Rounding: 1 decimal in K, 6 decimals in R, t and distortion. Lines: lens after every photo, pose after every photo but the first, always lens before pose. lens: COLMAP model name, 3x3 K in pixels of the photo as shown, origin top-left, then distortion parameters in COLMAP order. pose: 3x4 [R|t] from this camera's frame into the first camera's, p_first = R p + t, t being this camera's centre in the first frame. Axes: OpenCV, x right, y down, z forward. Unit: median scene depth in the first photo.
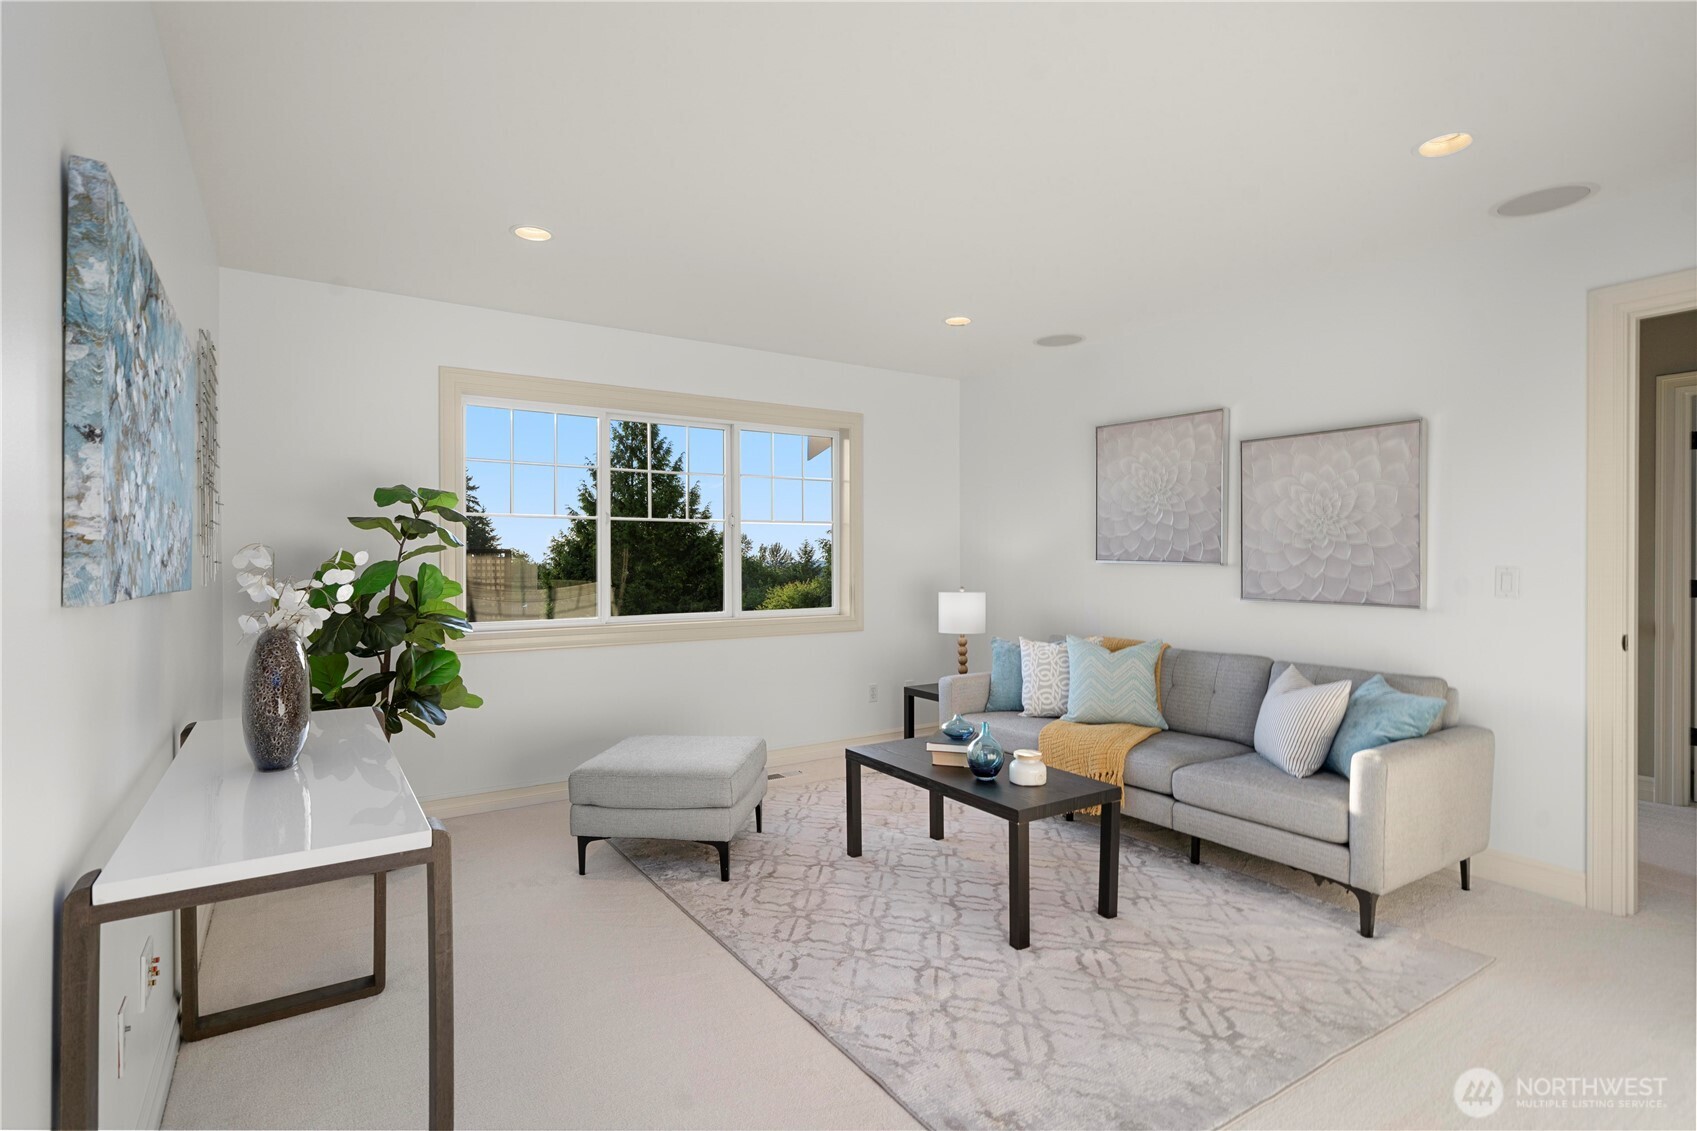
lens RADIAL K [[820.5, 0, 845.3], [0, 820.5, 568.4], [0, 0, 1]] dist [-0.002106, -0.000288]
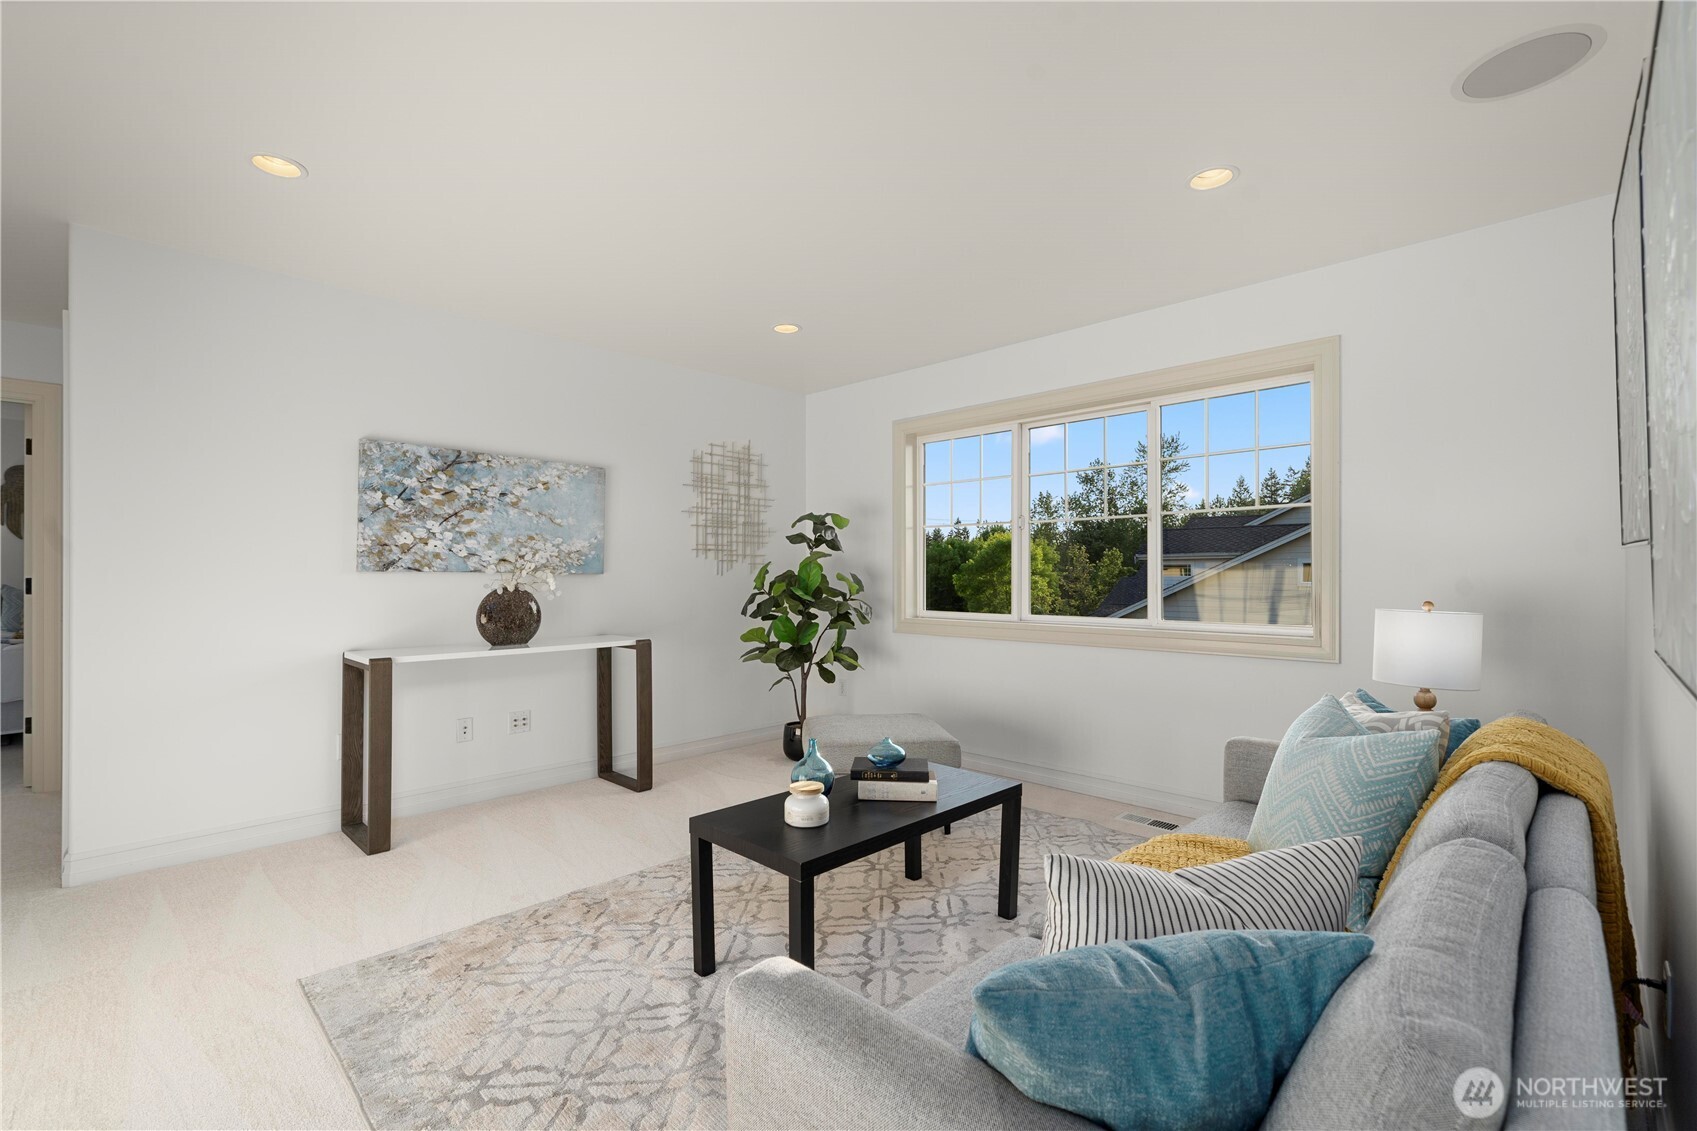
lens RADIAL K [[736.5, 0, 845.4], [0, 736.5, 567.9], [0, 0, 1]] dist [0.002068, 0.000236]
pose [[0.207388, -0.005301, -0.978244, 0.906852], [-0.000884, 0.999984, -0.005606, 0.002881], [0.978258, 0.002028, 0.207380, 0.830187]]
